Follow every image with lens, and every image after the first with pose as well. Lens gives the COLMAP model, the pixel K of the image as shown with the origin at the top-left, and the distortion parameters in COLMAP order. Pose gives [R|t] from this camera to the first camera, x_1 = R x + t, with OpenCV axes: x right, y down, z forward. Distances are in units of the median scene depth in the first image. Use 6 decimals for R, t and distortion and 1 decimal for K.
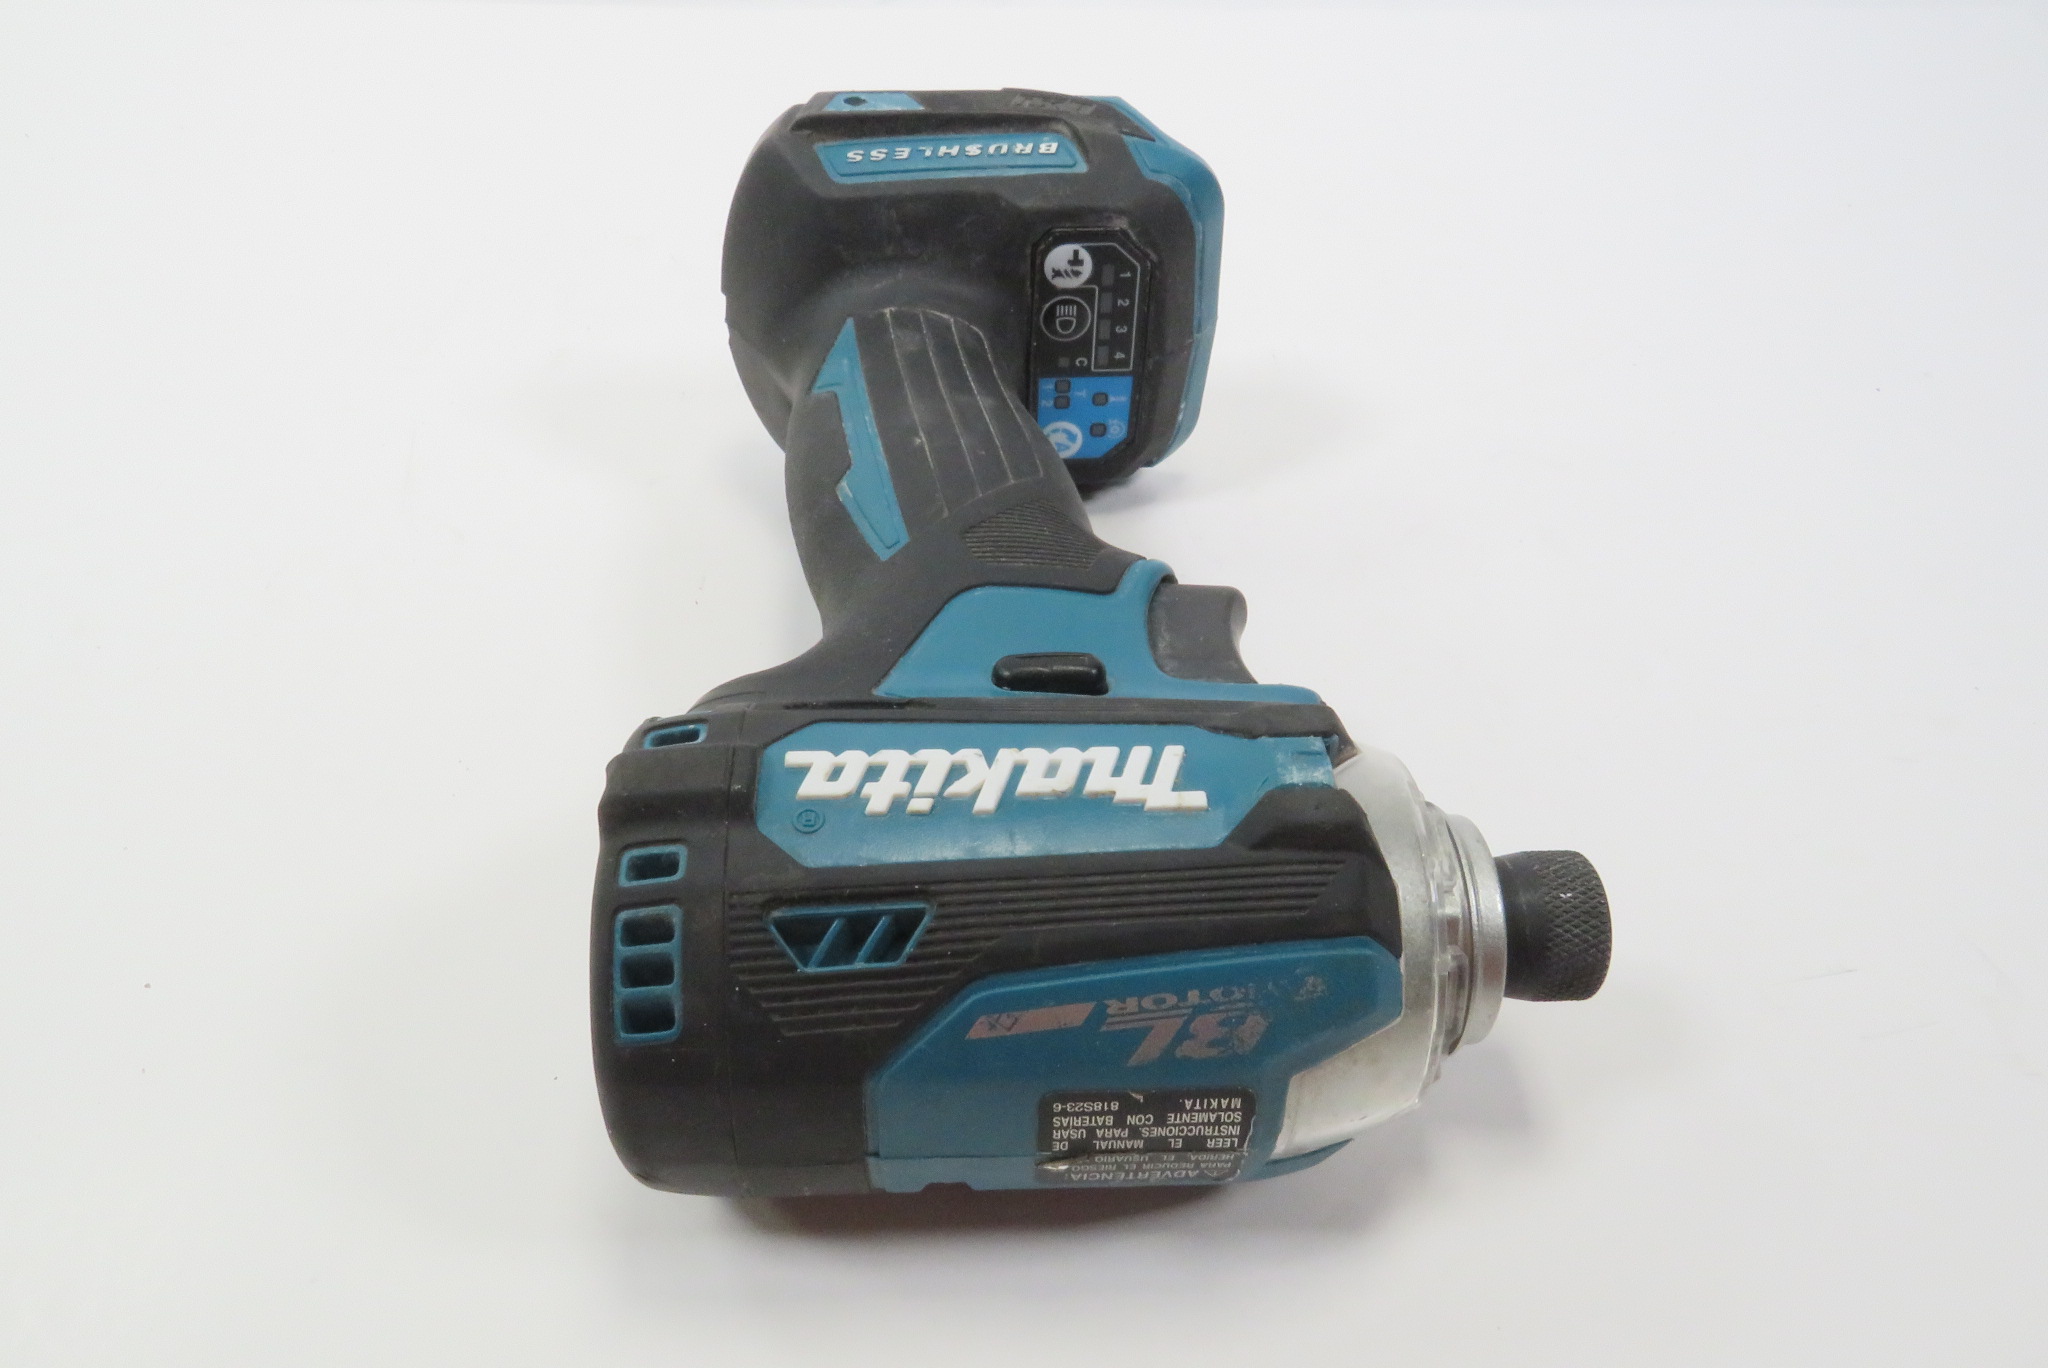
lens RADIAL K [[1492.6, 0, 1024.0], [0, 1492.6, 684.0], [0, 0, 1]] dist [-0.000411, 0.000515]
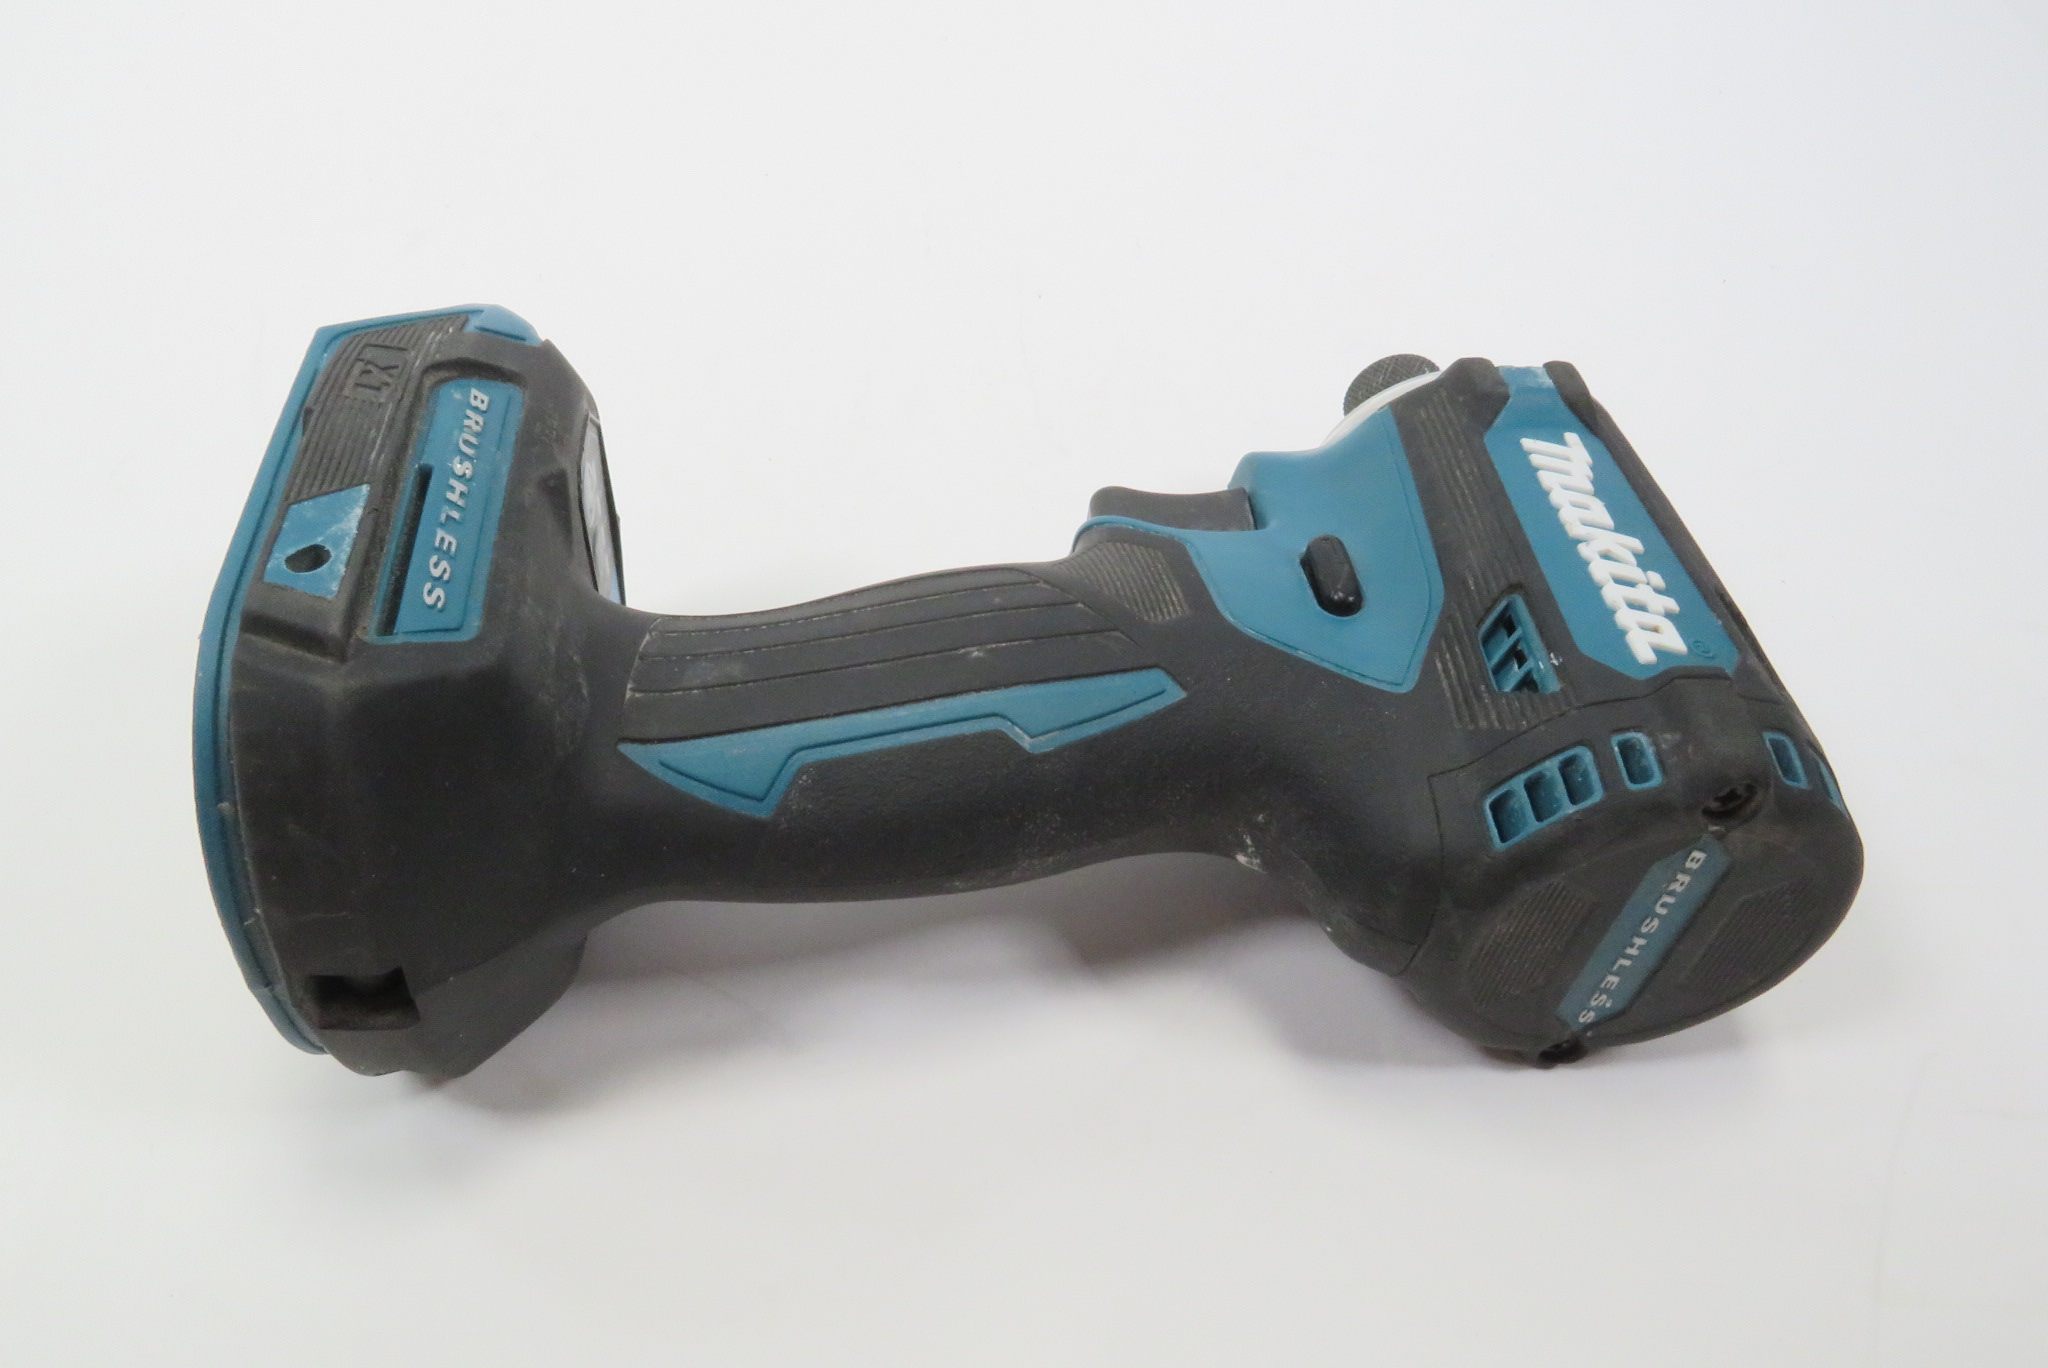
lens RADIAL K [[1492.6, 0, 1024.0], [0, 1492.6, 684.0], [0, 0, 1]] dist [-0.000411, 0.000515]
pose [[-0.057038, -0.724411, 0.687005, -0.875553], [0.613868, 0.517228, 0.596356, -0.850763], [-0.787345, 0.455746, 0.415191, 0.906251]]
